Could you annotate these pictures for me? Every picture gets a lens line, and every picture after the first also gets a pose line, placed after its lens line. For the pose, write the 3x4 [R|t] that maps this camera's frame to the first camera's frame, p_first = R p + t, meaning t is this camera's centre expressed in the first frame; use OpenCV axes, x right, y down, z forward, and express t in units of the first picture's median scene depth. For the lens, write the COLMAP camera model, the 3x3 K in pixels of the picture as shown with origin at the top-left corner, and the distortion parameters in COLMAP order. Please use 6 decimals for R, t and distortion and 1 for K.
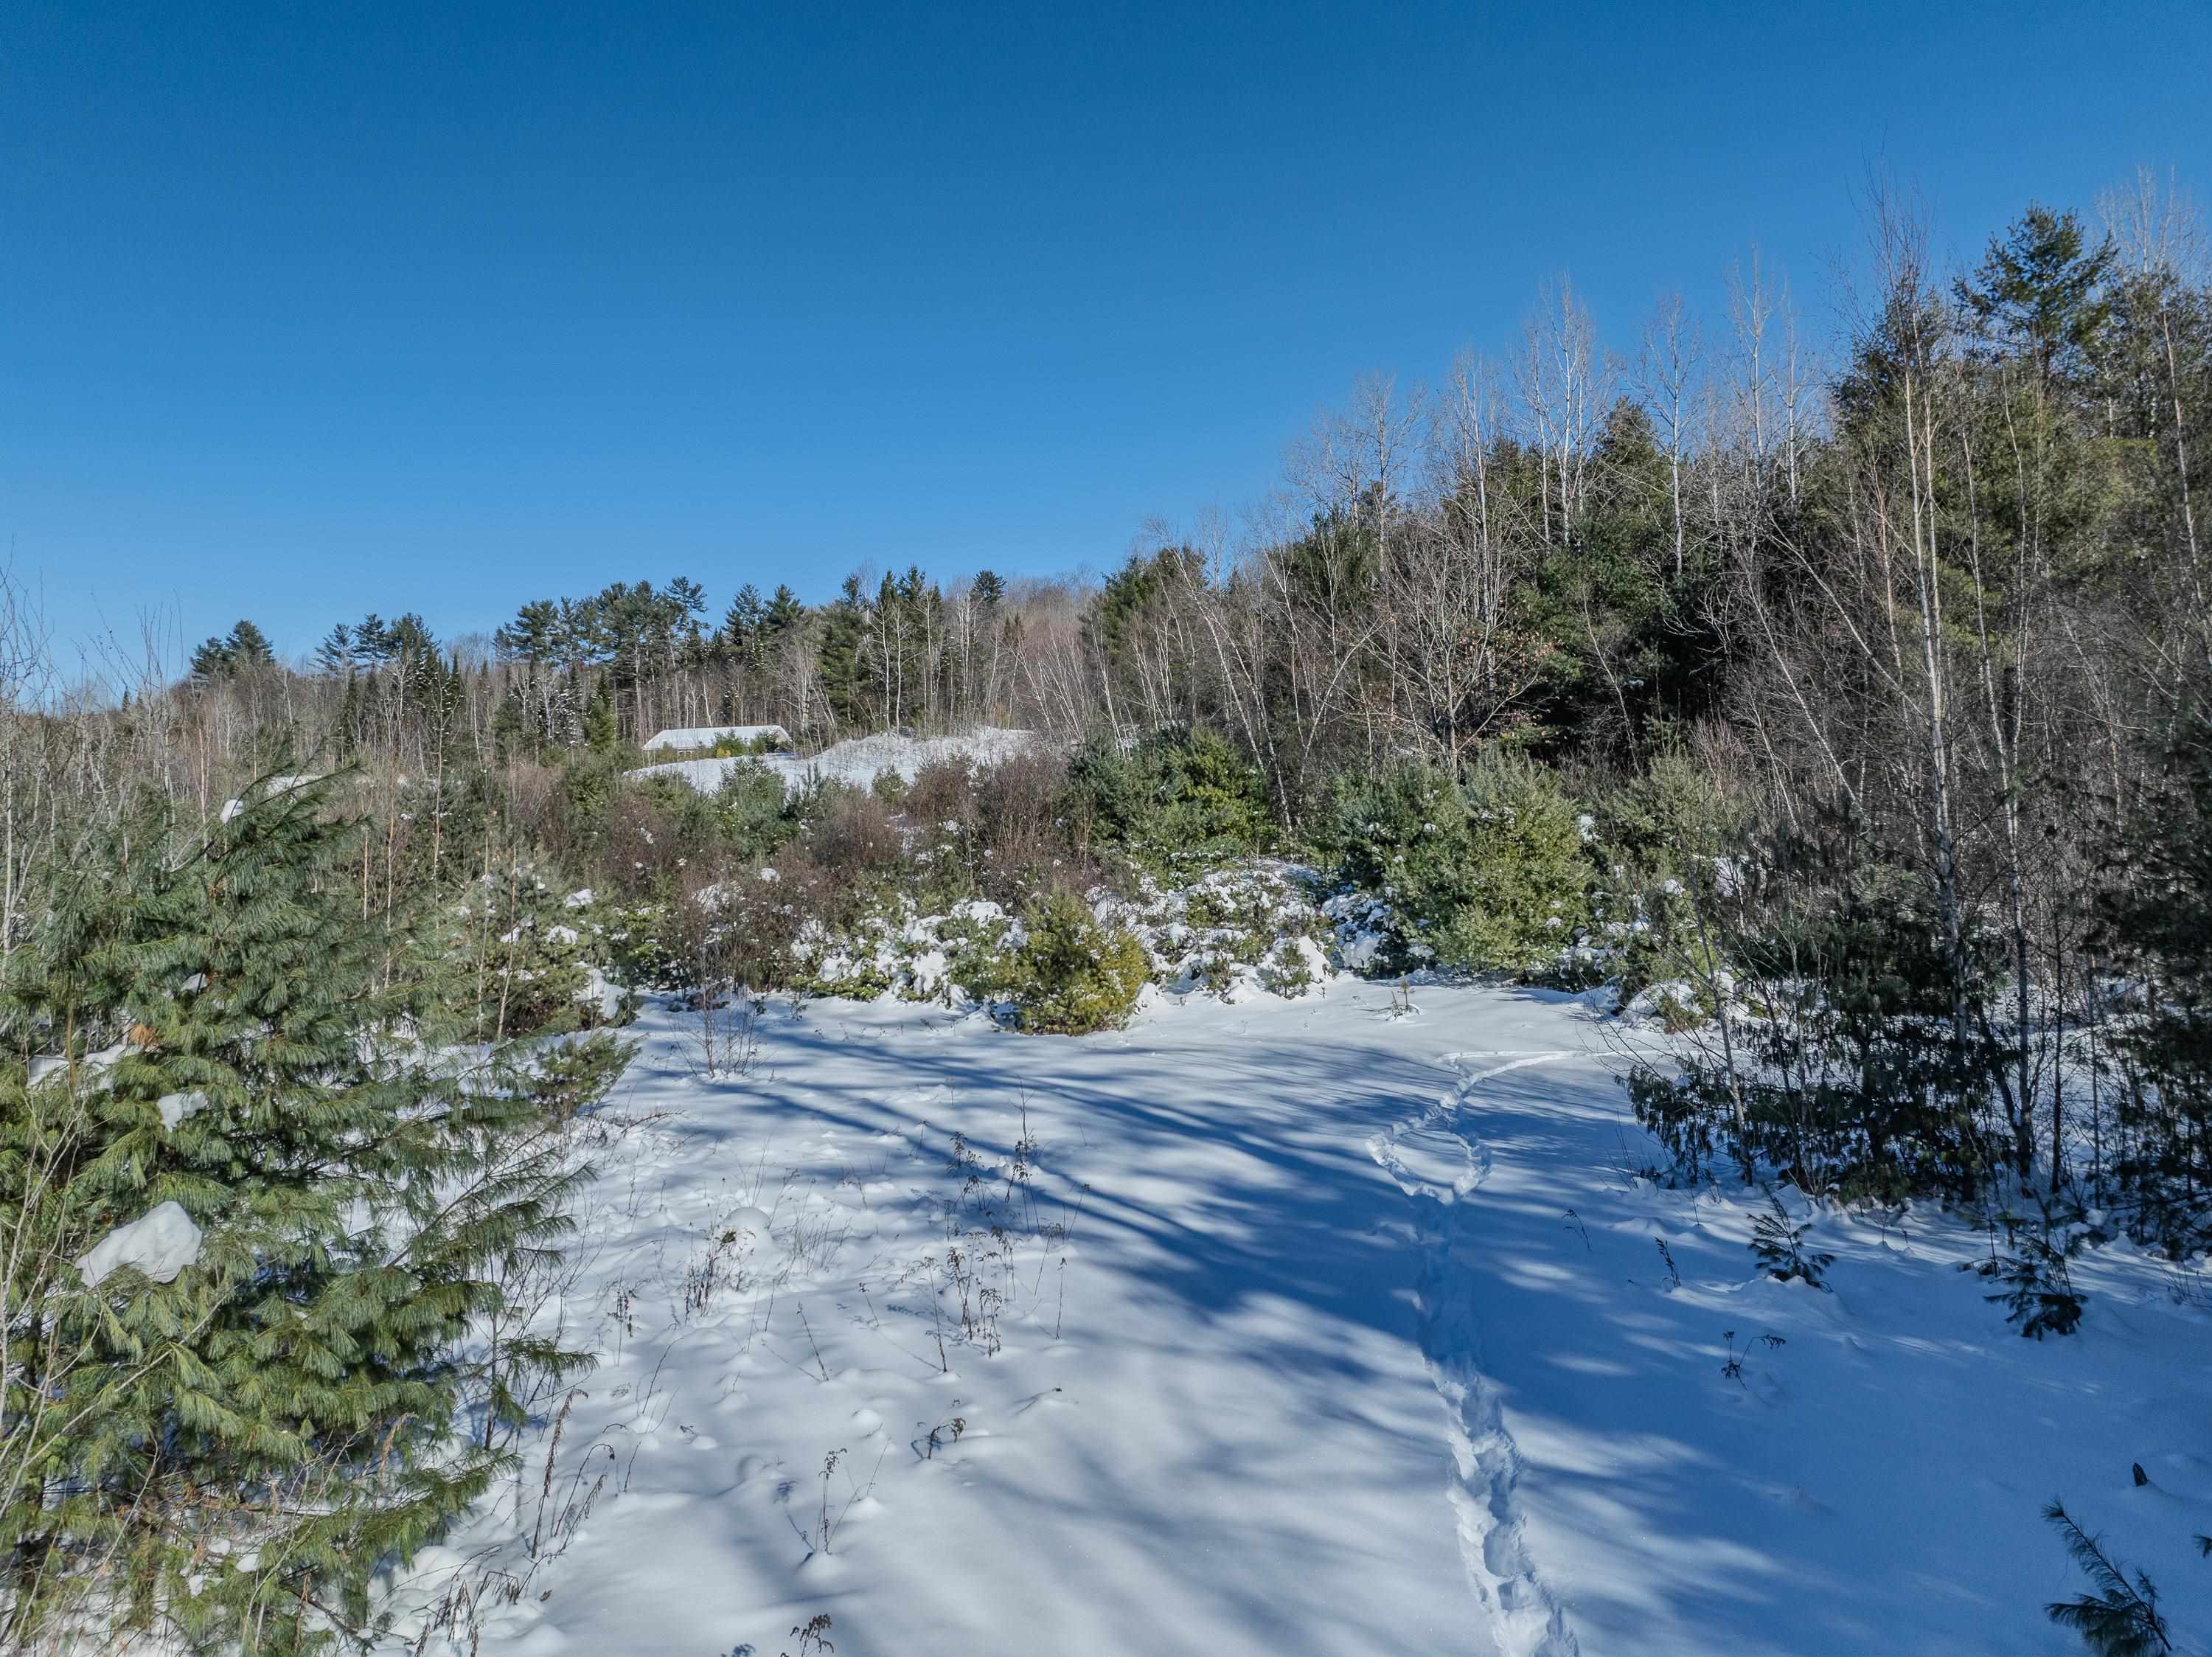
lens RADIAL K [[1559.2, 0, 1101.5], [0, 1559.2, 827.5], [0, 0, 1]] dist [-0.047130, 0.012486]
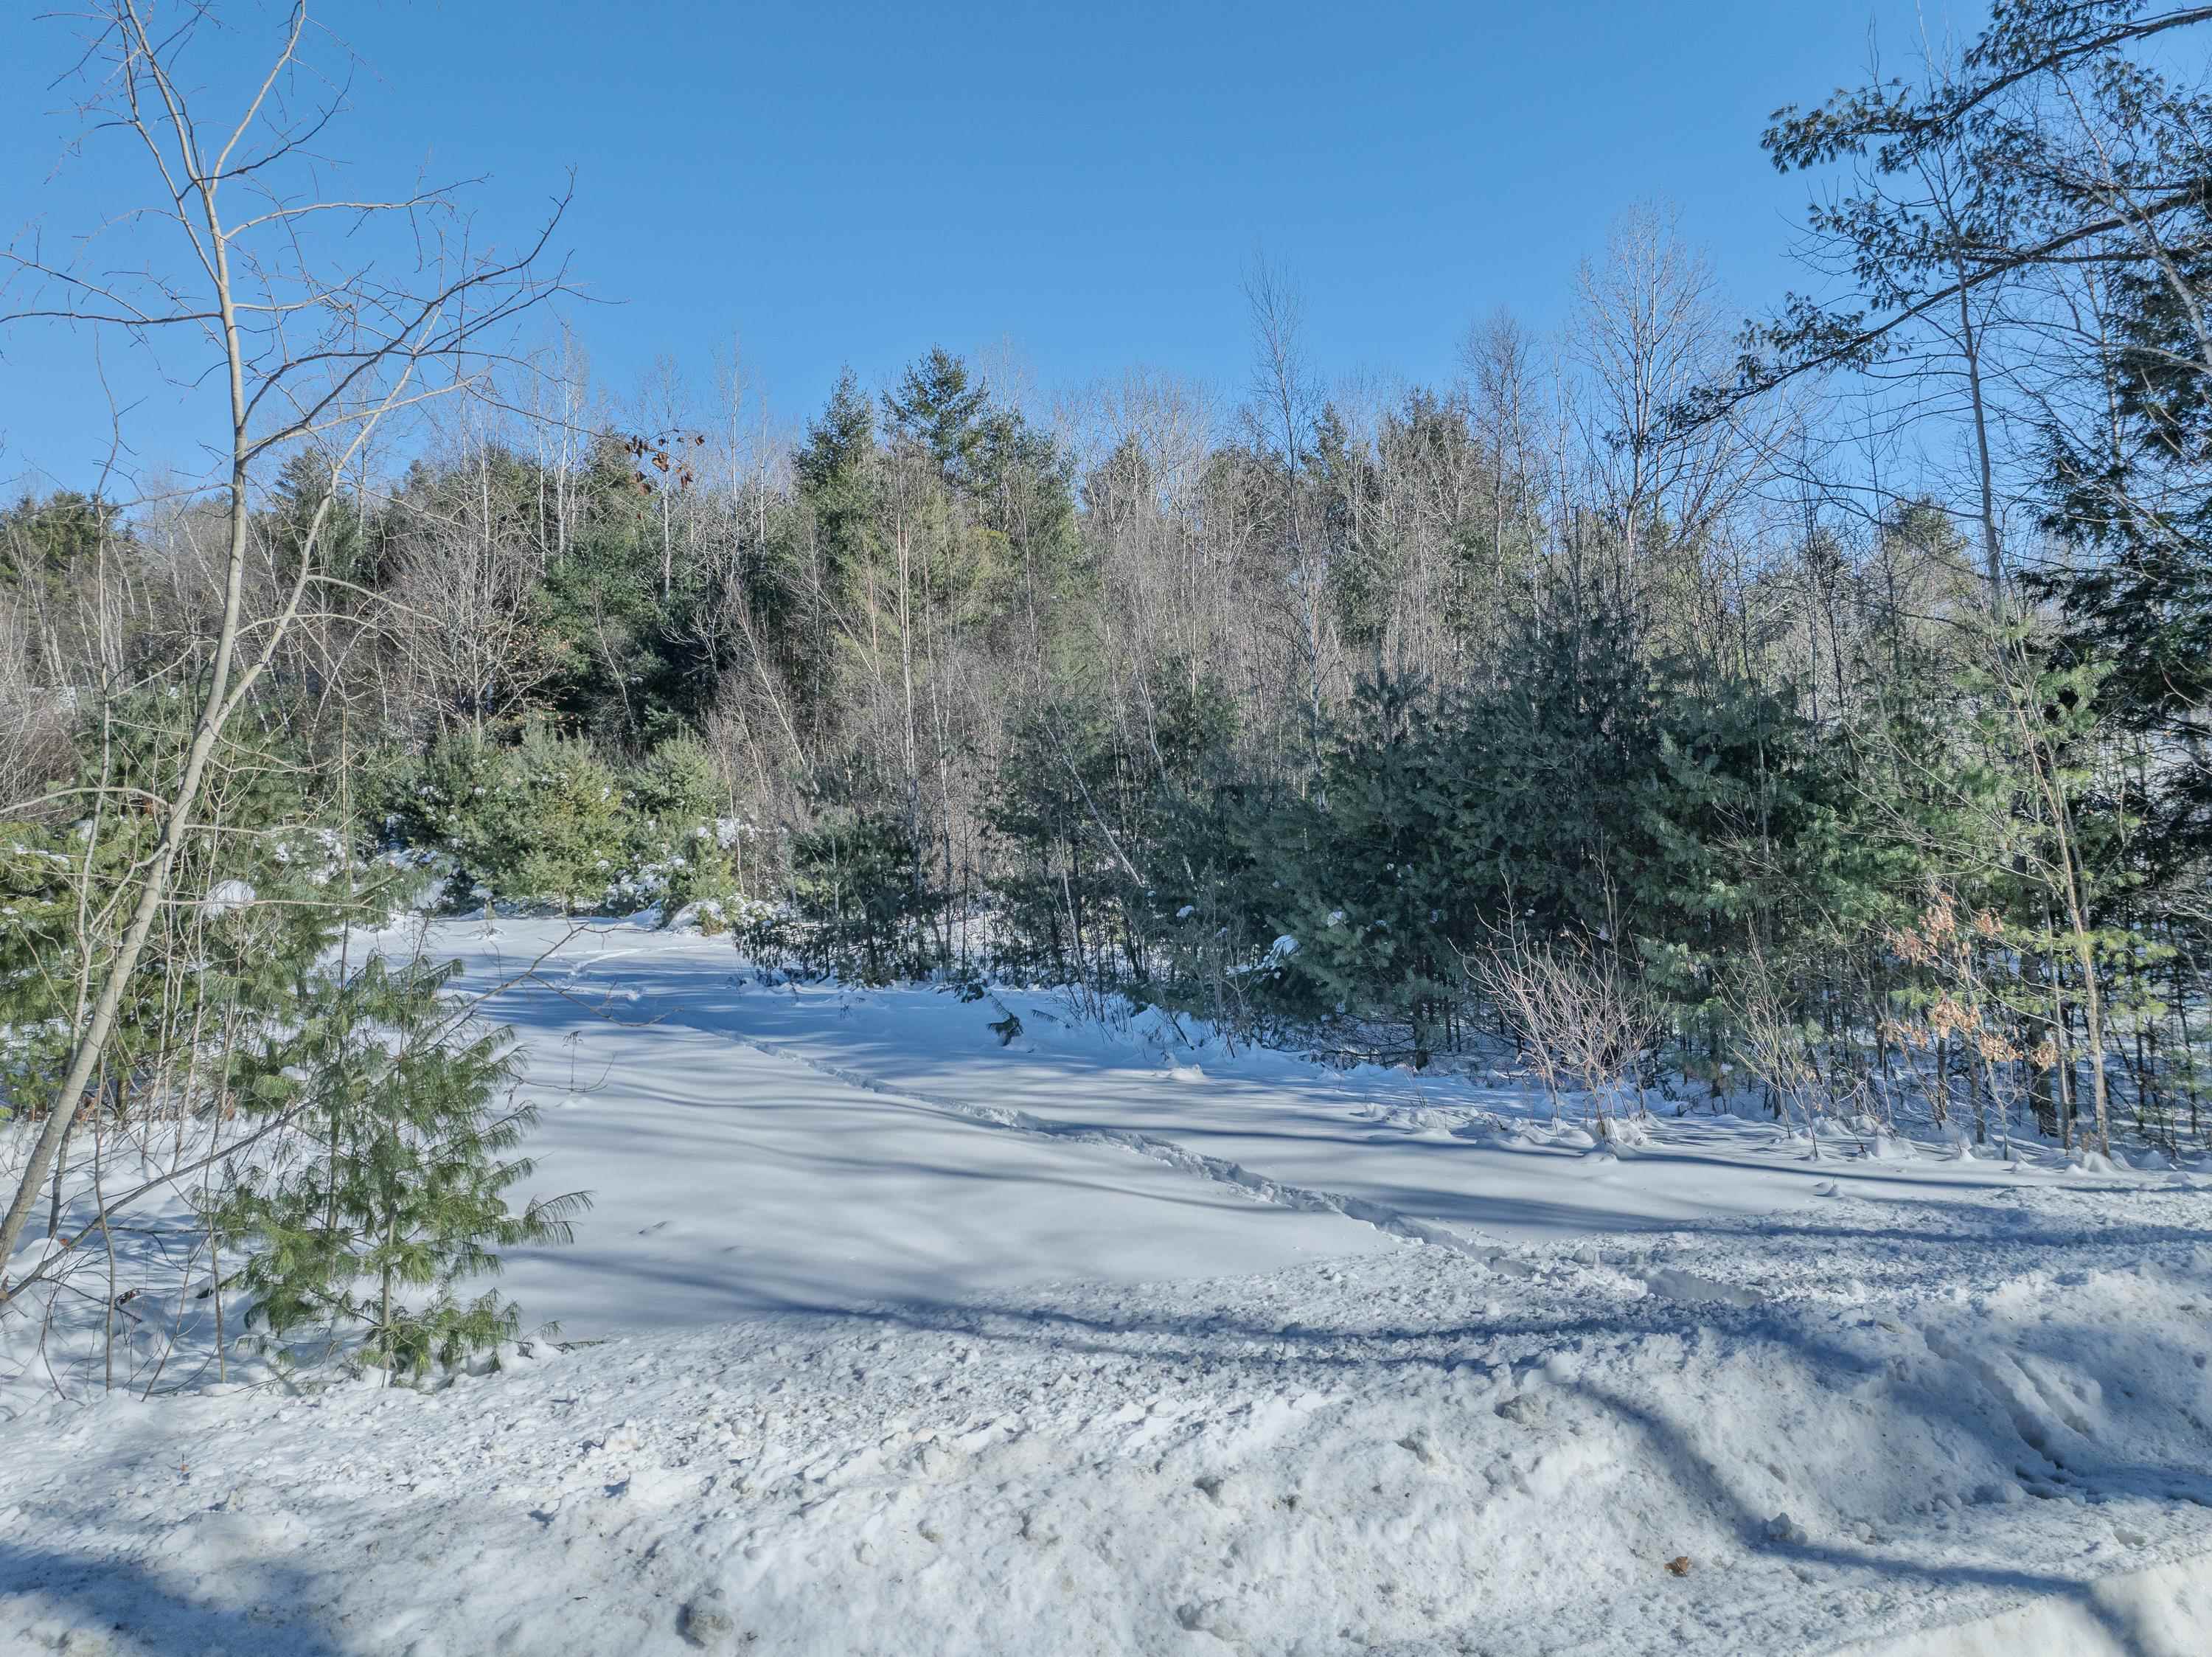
lens RADIAL K [[1559.2, 0, 1101.5], [0, 1559.2, 827.5], [0, 0, 1]] dist [-0.047130, 0.012486]
pose [[0.782851, 0.012699, 0.622079, -0.147270], [-0.013887, 0.999899, -0.002937, 0.024191], [-0.622054, -0.006340, 0.782949, -0.201499]]
